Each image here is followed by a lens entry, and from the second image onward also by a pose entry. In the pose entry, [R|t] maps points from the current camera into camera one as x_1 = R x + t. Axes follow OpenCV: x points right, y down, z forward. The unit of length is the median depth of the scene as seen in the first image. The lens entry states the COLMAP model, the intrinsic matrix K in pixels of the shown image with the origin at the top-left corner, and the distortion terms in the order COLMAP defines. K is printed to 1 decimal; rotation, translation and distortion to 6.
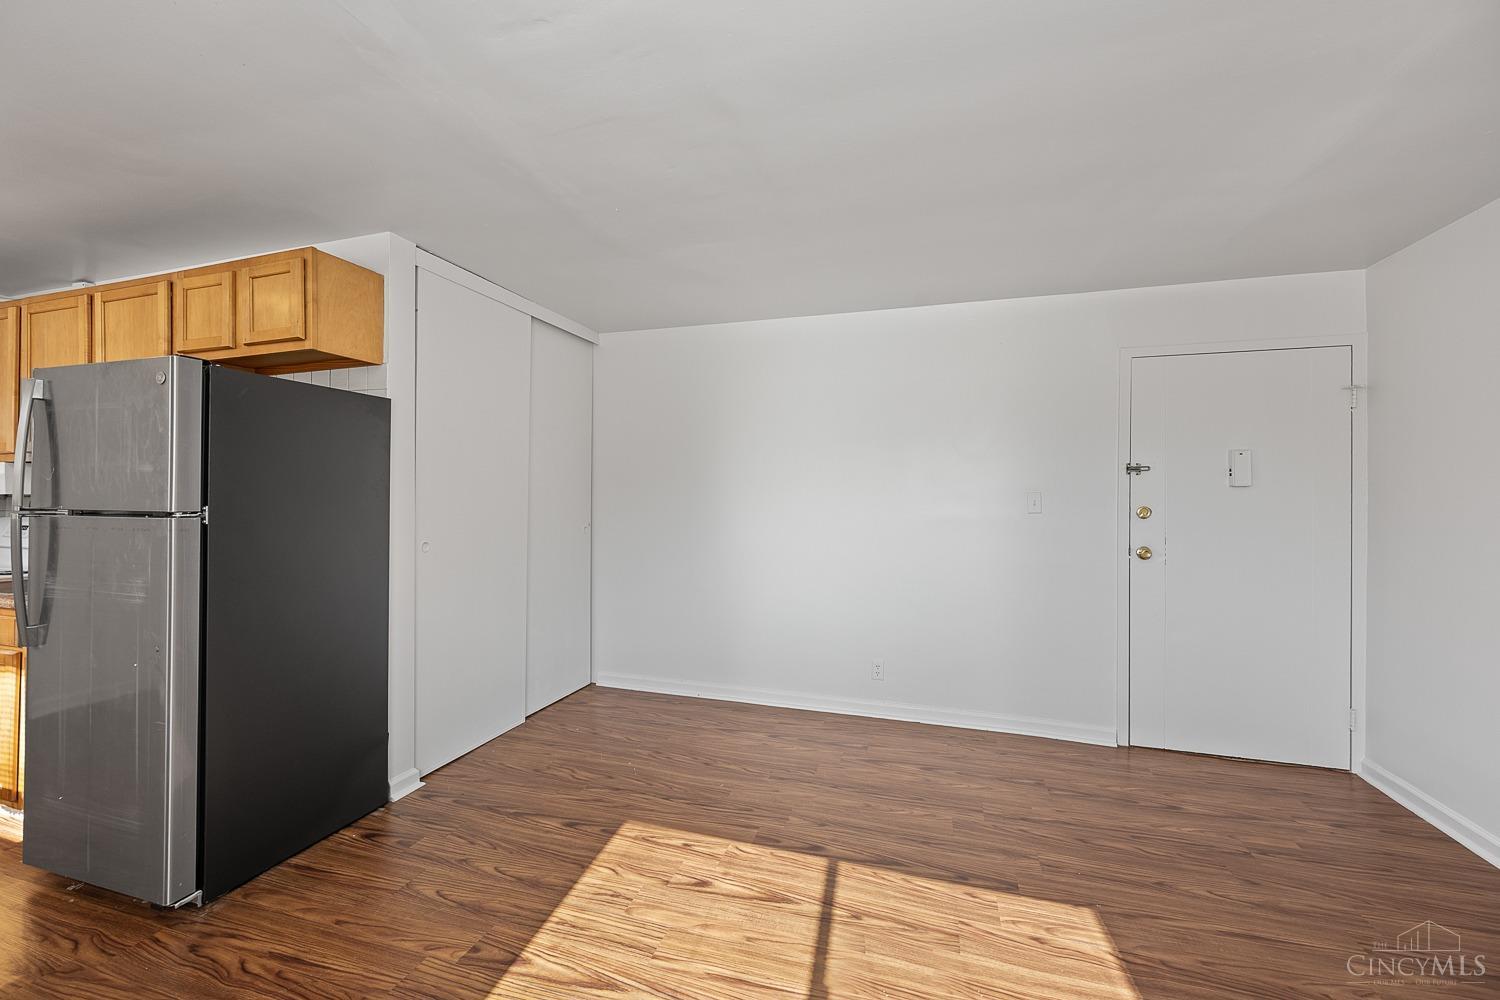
lens RADIAL K [[593.9, 0, 748.1], [0, 593.9, 492.3], [0, 0, 1]] dist [-0.001323, 0.000737]
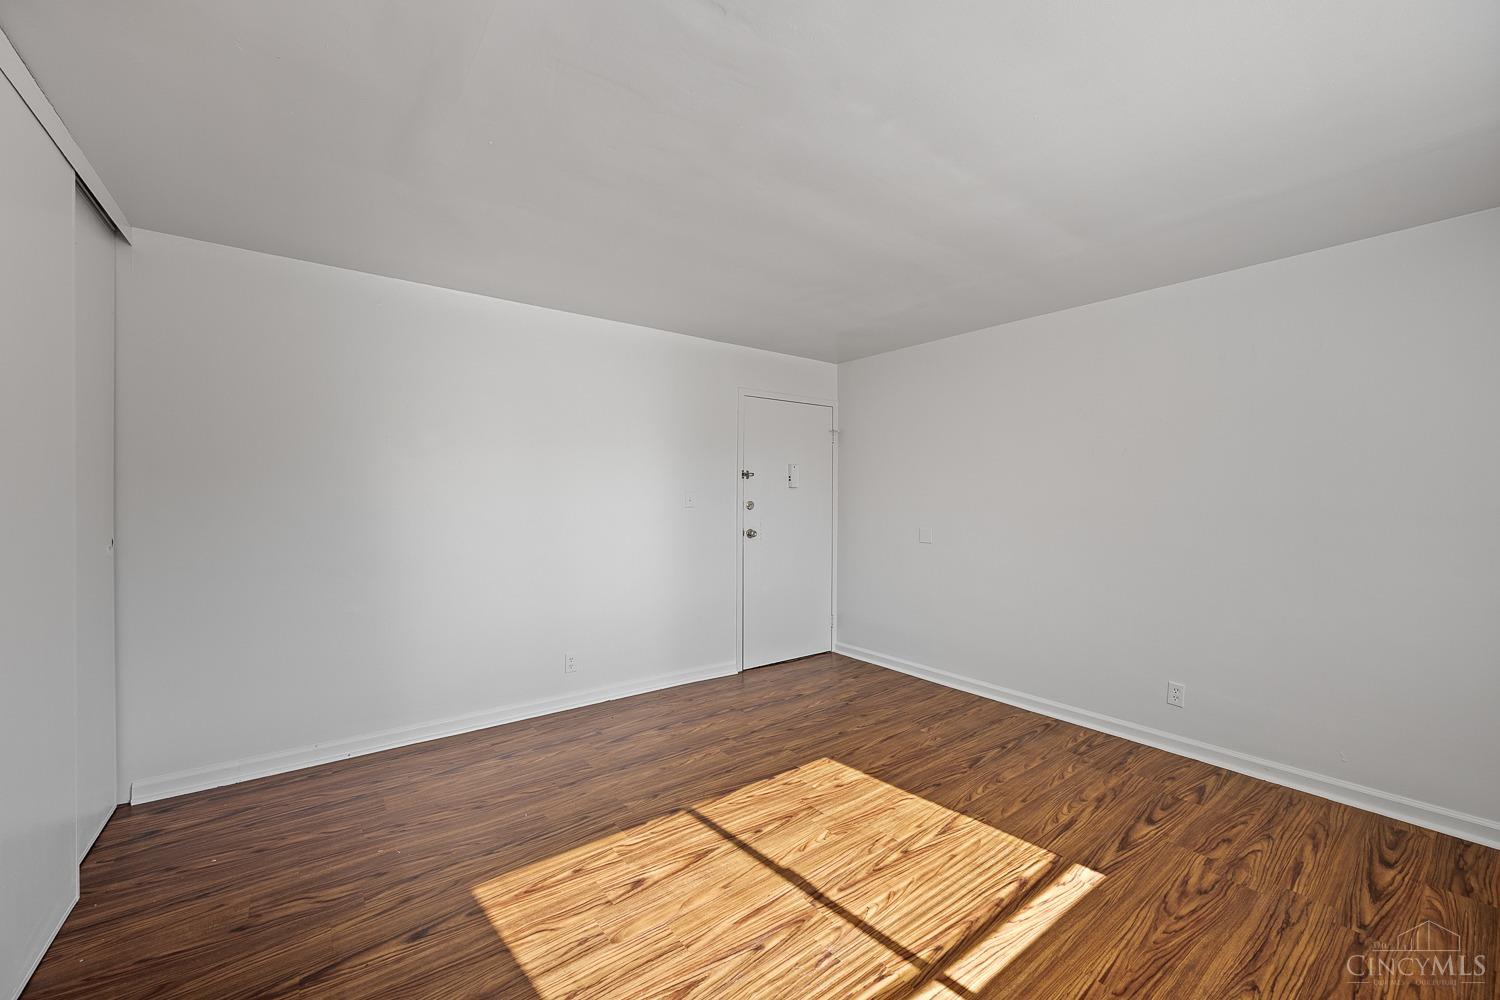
lens RADIAL K [[592.0, 0, 747.0], [0, 592.0, 507.5], [0, 0, 1]] dist [0.000343, 0.000096]
pose [[0.581024, -0.020462, 0.813629, -0.640866], [-0.005338, 0.999567, 0.028950, -0.002652], [-0.813869, -0.021164, 0.580663, 0.237383]]
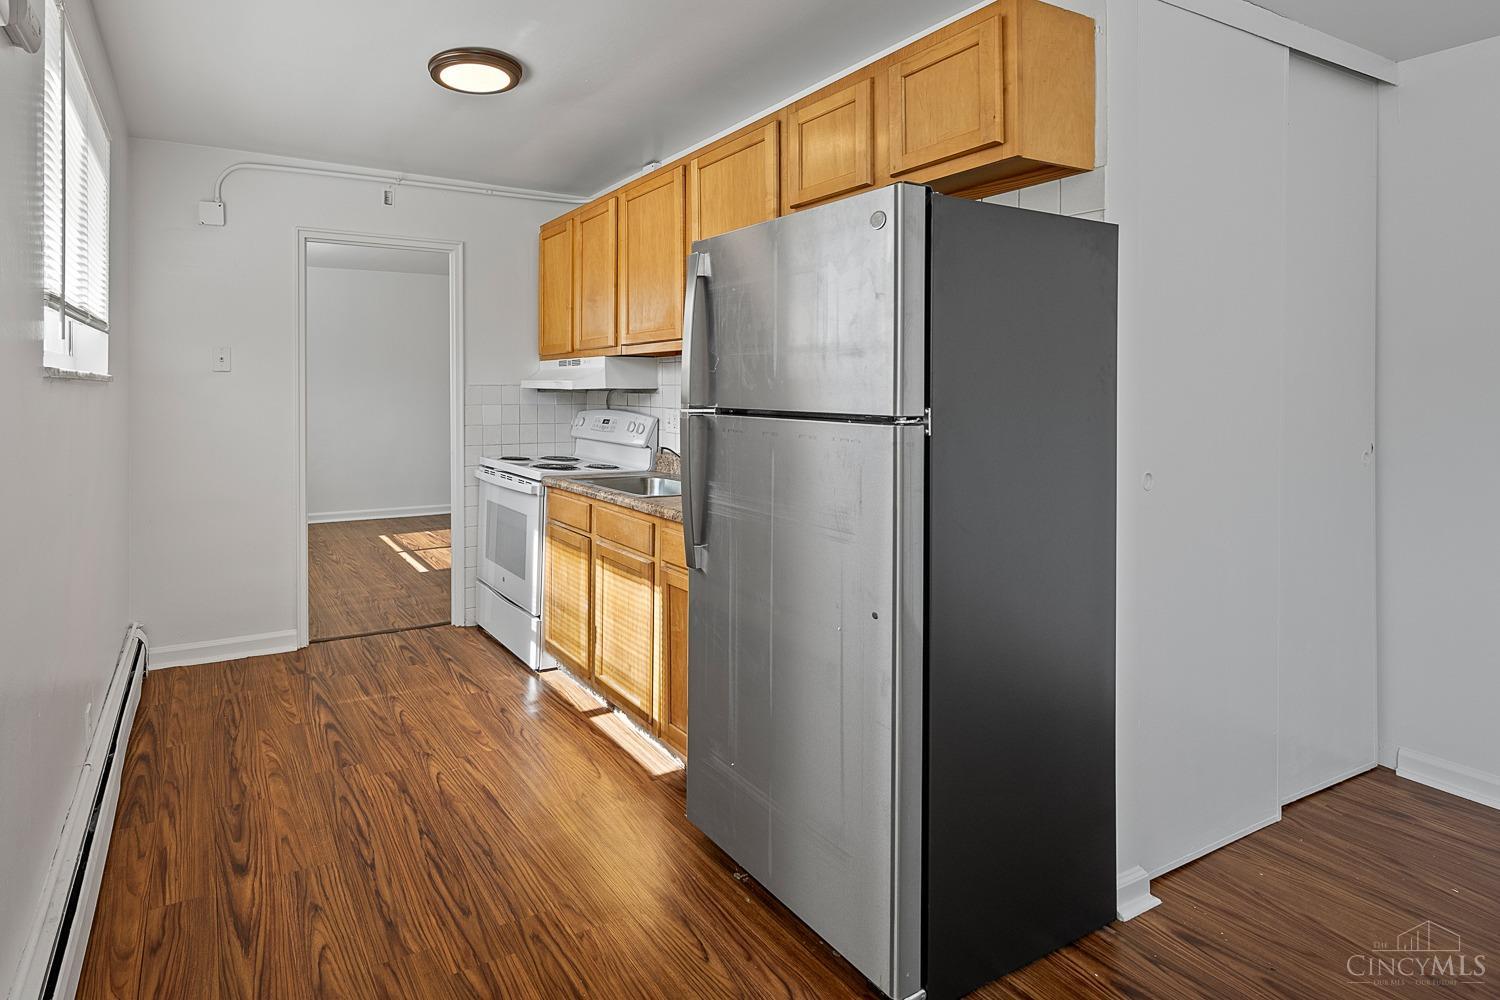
lens RADIAL K [[751.2, 0, 554.5], [0, 751.2, 384.5], [0, 0, 1]] dist [0.000089, 0.000431]
pose [[0.674110, -0.003945, -0.738621, -0.449747], [0.003903, 0.999991, -0.001778, -0.002430], [0.738621, -0.001684, 0.674119, 0.104126]]
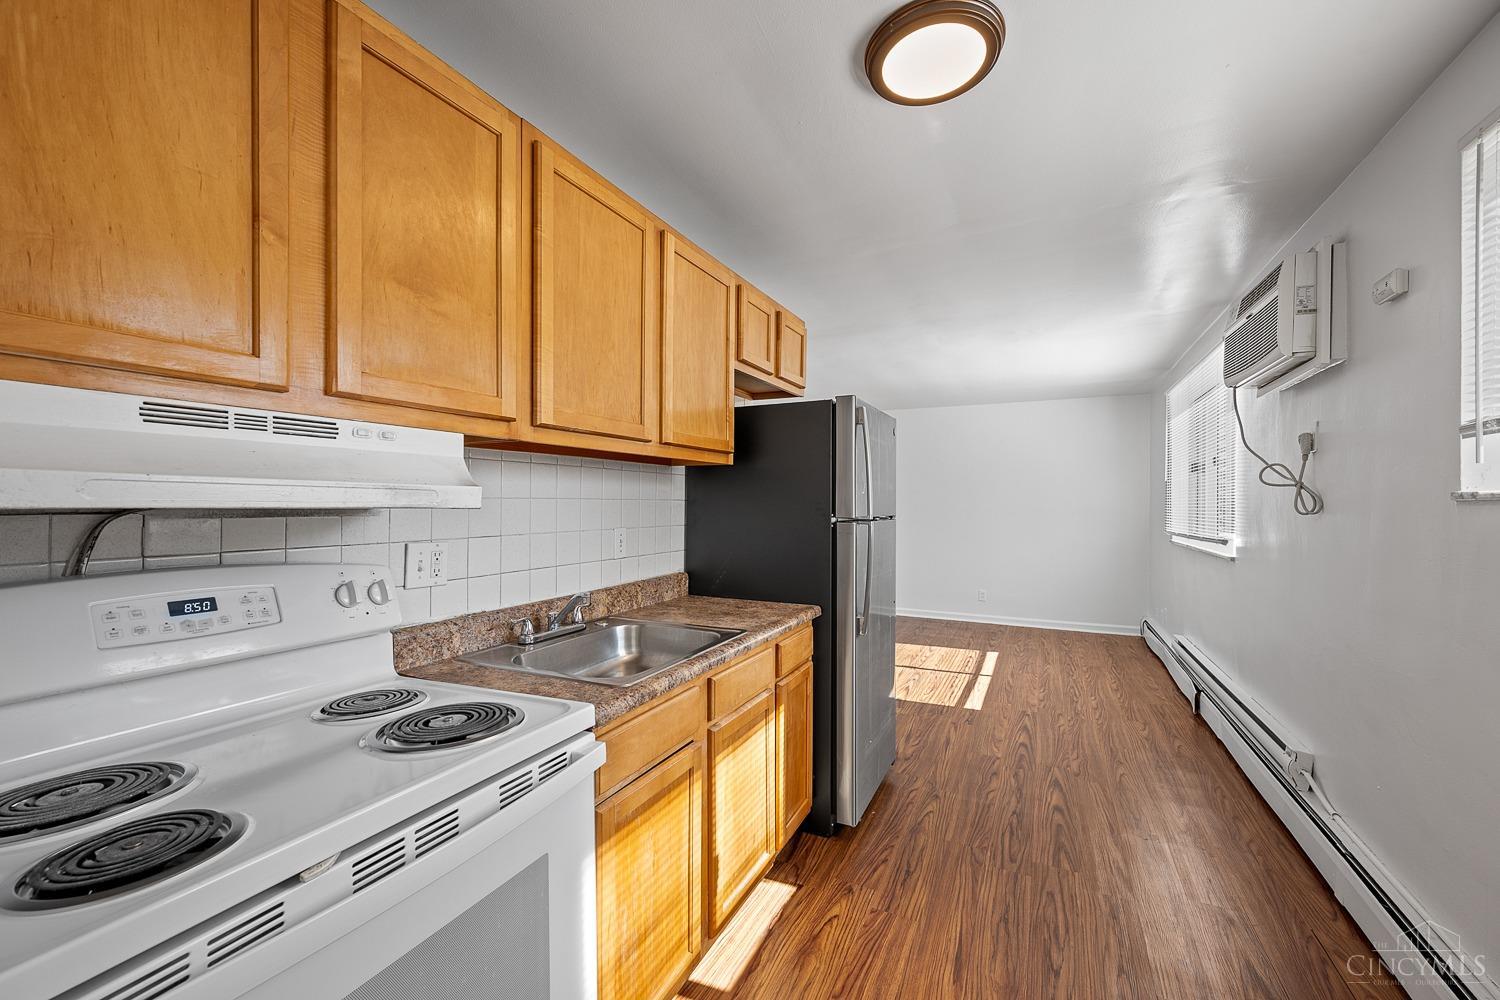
lens RADIAL K [[594.7, 0, 749.7], [0, 594.7, 495.6], [0, 0, 1]] dist [-0.000242, -0.000098]
pose [[0.159507, 0.008045, 0.987164, -1.977193], [-0.010774, 0.999921, -0.006408, -0.004965], [-0.987138, -0.009614, 0.159581, 0.846572]]
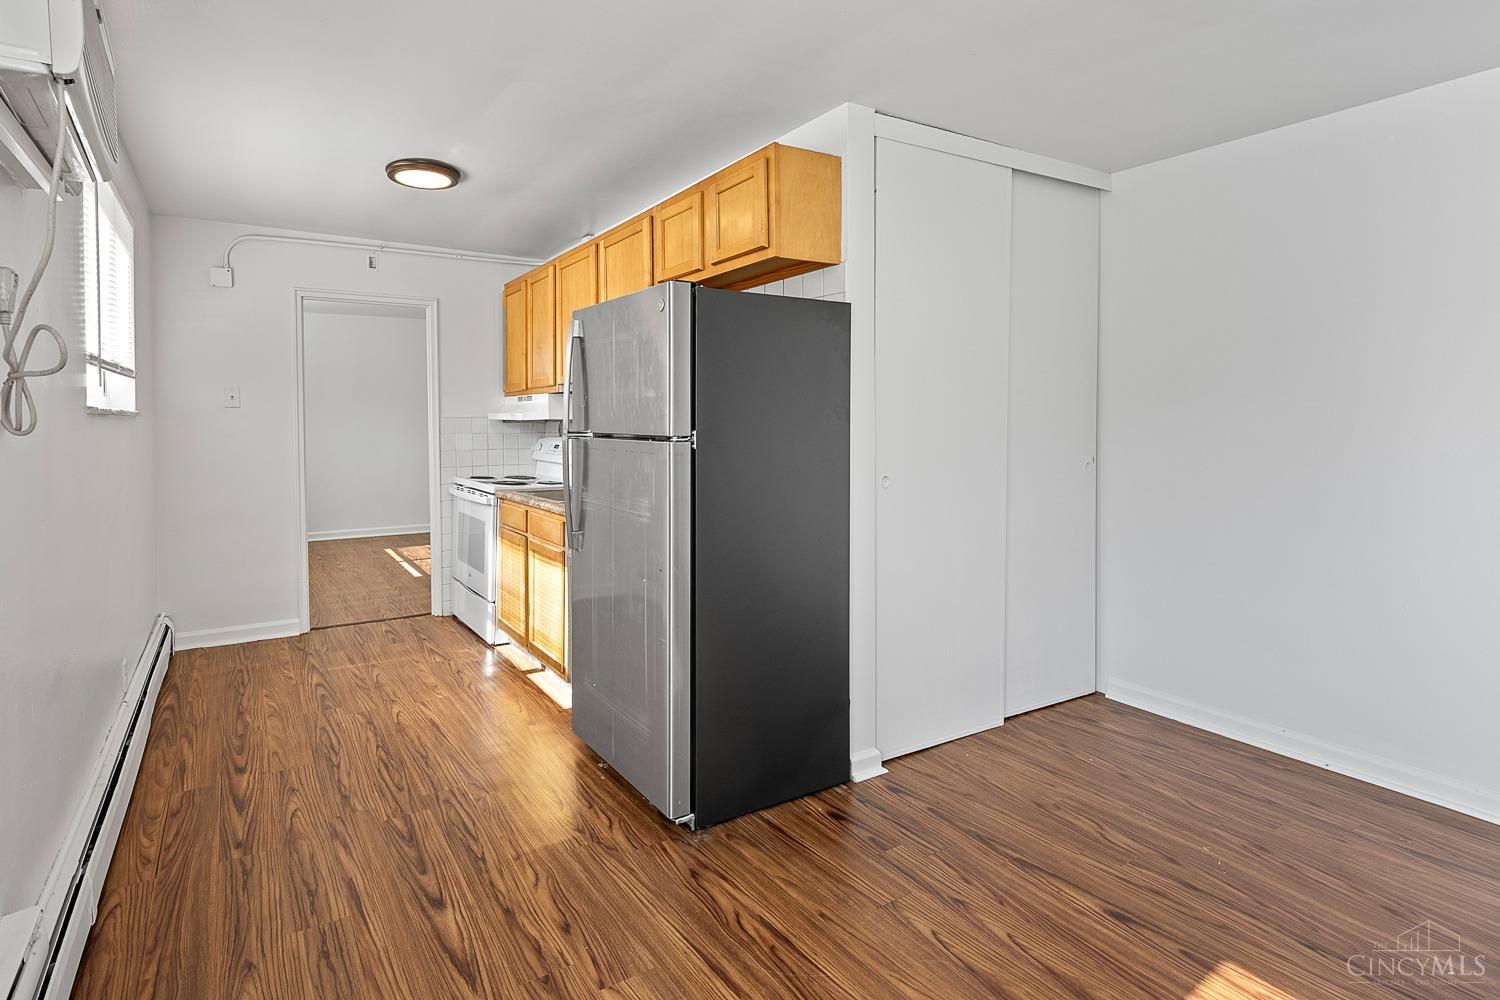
lens RADIAL K [[713.0, 0, 605.2], [0, 713.0, 430.2], [0, 0, 1]] dist [0.002744, 0.000076]
pose [[0.703543, 0.005309, -0.710633, -0.136200], [0.010580, 0.999783, 0.017944, -0.000201], [0.710574, -0.020143, 0.703334, 0.047262]]
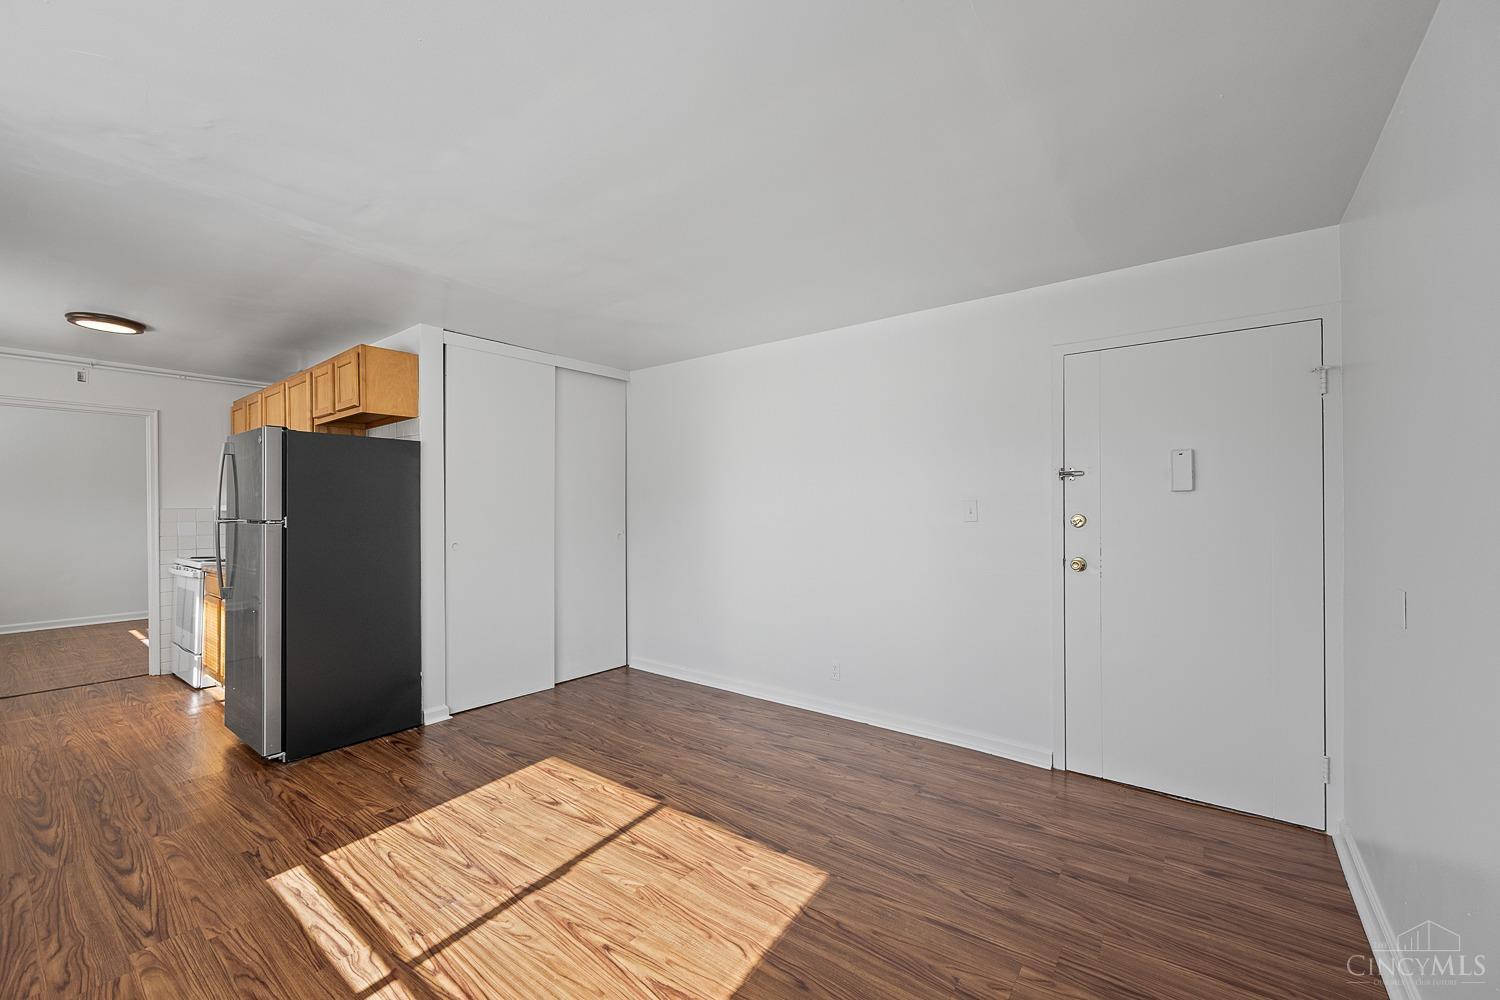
lens RADIAL K [[600.2, 0, 747.0], [0, 600.2, 502.7], [0, 0, 1]] dist [0.000060, -0.000252]
pose [[0.937499, -0.012010, -0.347780, 0.658753], [0.011306, 0.999928, -0.004056, 0.004427], [0.347804, -0.000129, 0.937567, -0.080039]]
